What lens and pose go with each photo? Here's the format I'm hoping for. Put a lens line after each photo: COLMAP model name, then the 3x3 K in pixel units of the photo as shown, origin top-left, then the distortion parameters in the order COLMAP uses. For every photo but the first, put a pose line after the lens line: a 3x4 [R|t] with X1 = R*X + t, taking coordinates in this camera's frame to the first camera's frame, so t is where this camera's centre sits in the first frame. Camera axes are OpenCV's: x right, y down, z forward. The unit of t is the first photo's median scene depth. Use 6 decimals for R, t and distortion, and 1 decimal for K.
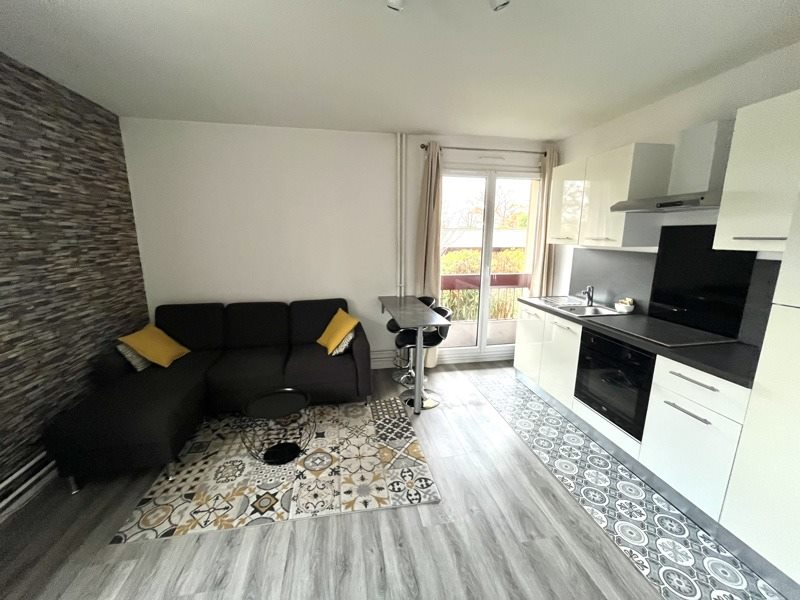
lens RADIAL K [[323.9, 0, 398.1], [0, 323.9, 300.6], [0, 0, 1]] dist [0.000247, -0.000276]
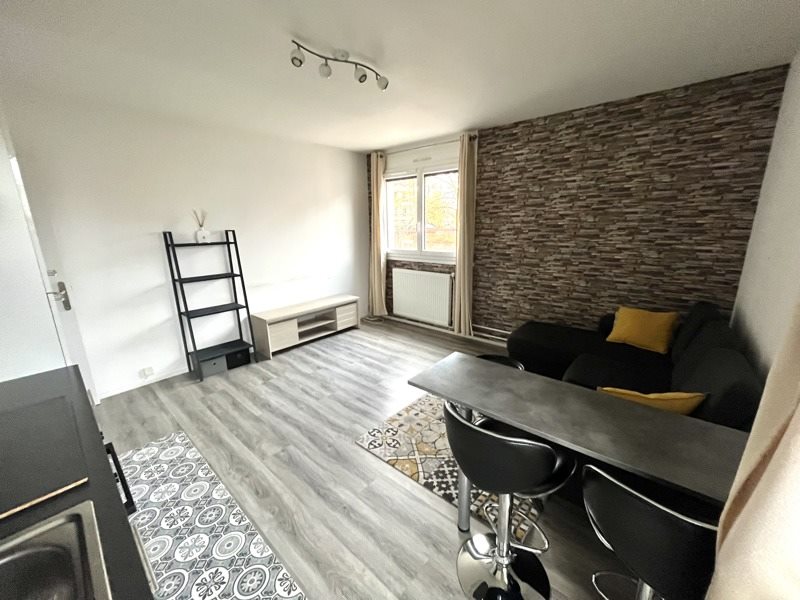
lens RADIAL K [[323.9, 0, 397.2], [0, 323.9, 302.1], [0, 0, 1]] dist [0.000247, -0.000276]
pose [[-0.791589, 0.156926, -0.590560, 0.604936], [-0.106760, 0.916079, 0.386526, -0.333687], [0.601655, 0.369017, -0.708405, 1.652967]]
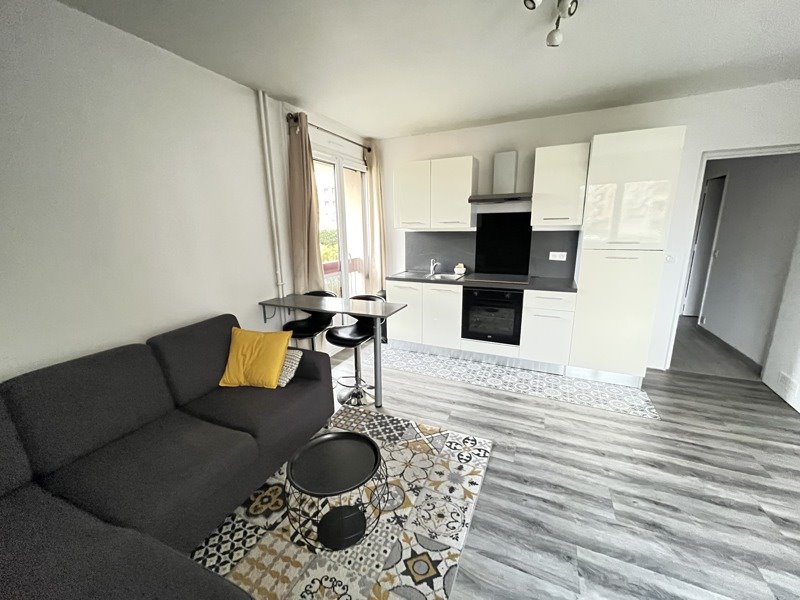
lens RADIAL K [[323.9, 0, 398.5], [0, 323.9, 299.4], [0, 0, 1]] dist [0.000247, -0.000276]
pose [[0.575006, -0.193519, 0.794933, -0.843256], [0.179628, 0.977777, 0.108099, -0.075899], [-0.798187, 0.080634, 0.596989, 0.491249]]
